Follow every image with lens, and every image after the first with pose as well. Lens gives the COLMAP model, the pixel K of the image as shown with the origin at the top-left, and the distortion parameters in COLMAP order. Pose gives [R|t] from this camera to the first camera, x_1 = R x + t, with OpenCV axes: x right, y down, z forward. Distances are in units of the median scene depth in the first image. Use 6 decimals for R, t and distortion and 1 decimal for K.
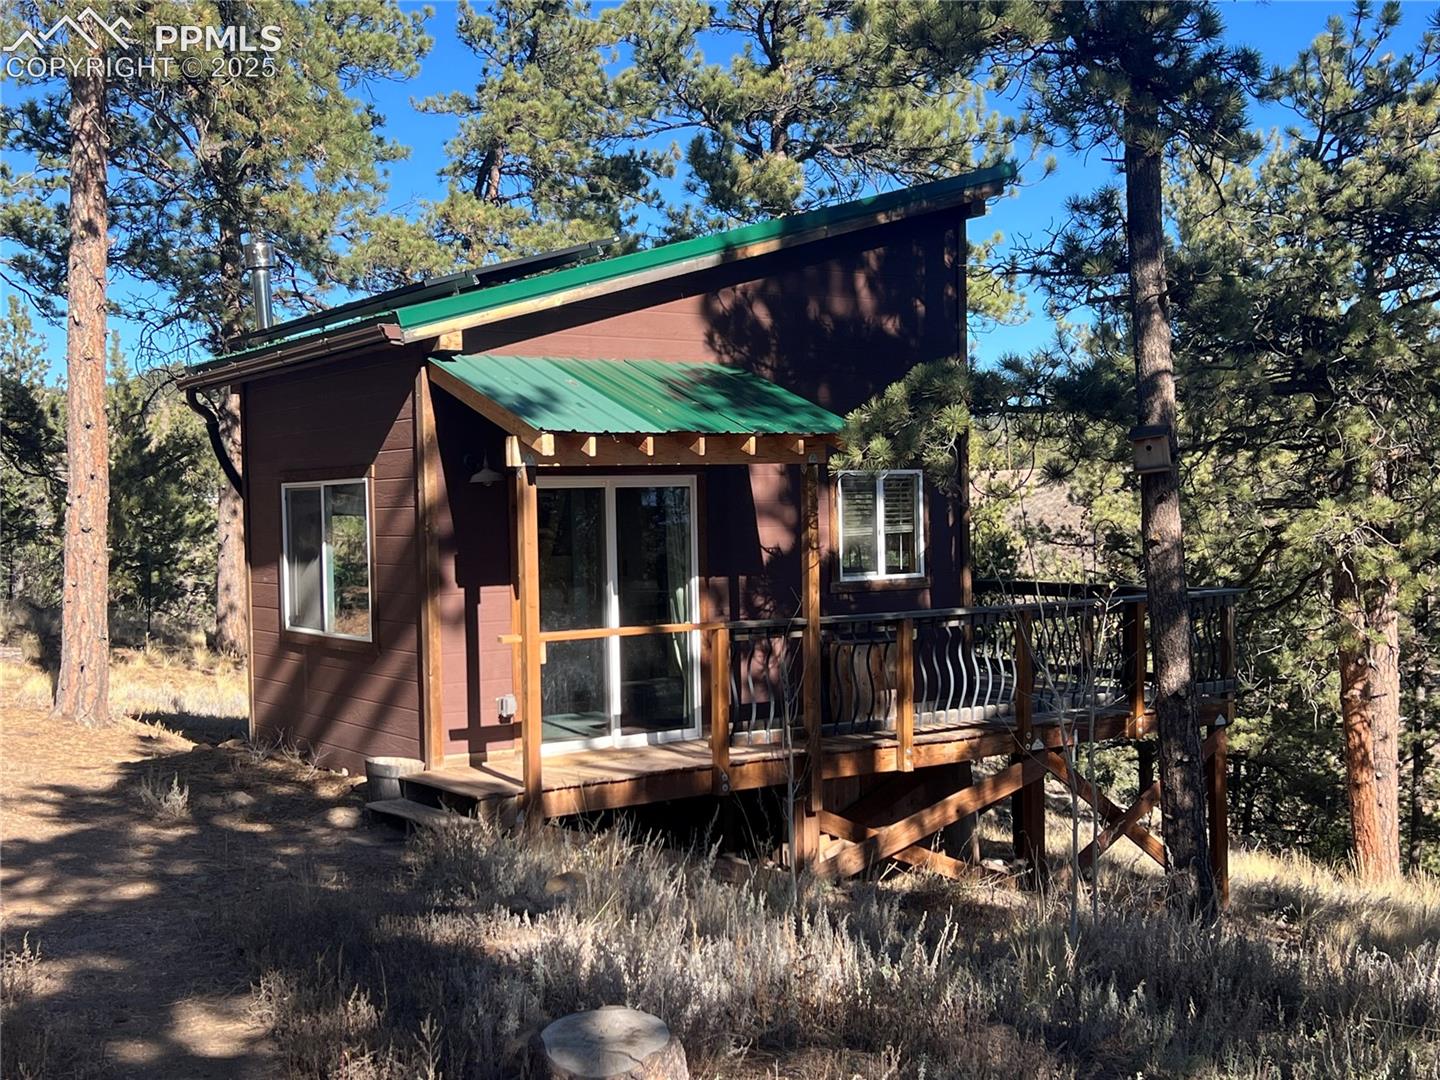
lens RADIAL K [[1667.5, 0, 715.9], [0, 1667.5, 537.0], [0, 0, 1]] dist [0.047969, 0.000000]
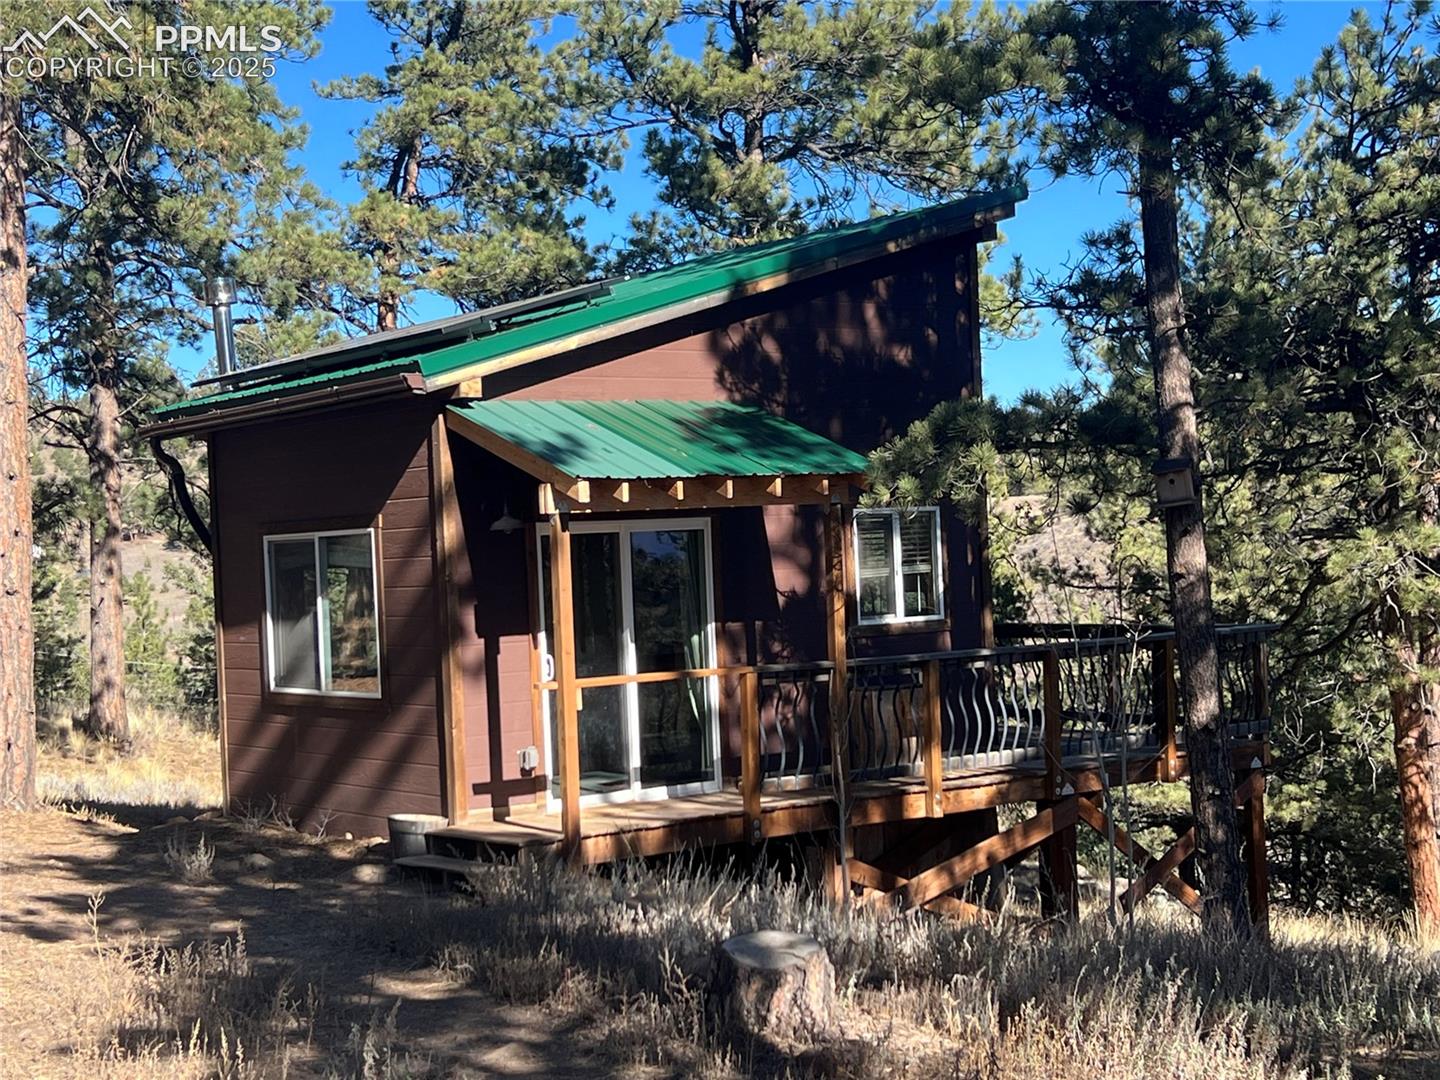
lens RADIAL K [[2198.5, 0, 722.5], [0, 2198.5, 534.6], [0, 0, 1]] dist [0.092729, 0.000000]
pose [[0.998667, -0.021747, 0.046803, -0.061003], [0.022964, 0.999408, -0.025620, 0.005274], [-0.046218, 0.026660, 0.998576, -0.258290]]
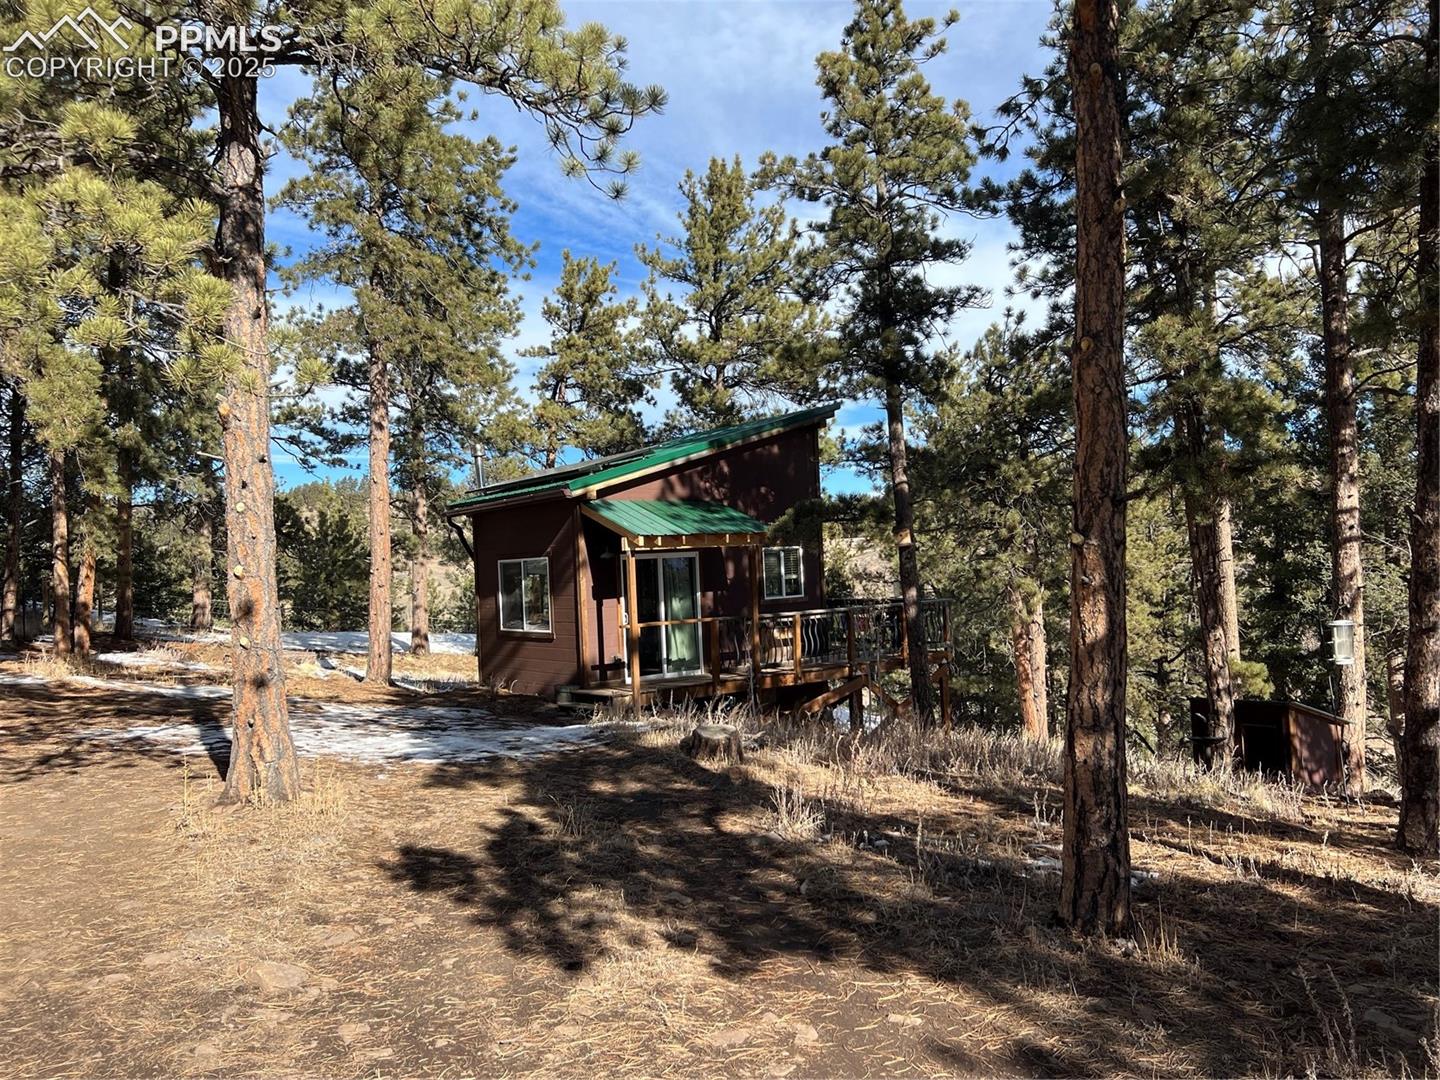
lens RADIAL K [[1082.8, 0, 723.2], [0, 1082.8, 545.2], [0, 0, 1]] dist [0.045797, -0.002008]
pose [[0.998122, -0.024550, 0.056124, -0.054989], [0.026591, 0.999001, -0.035920, 0.005646], [-0.055186, 0.037345, 0.997777, -0.384817]]
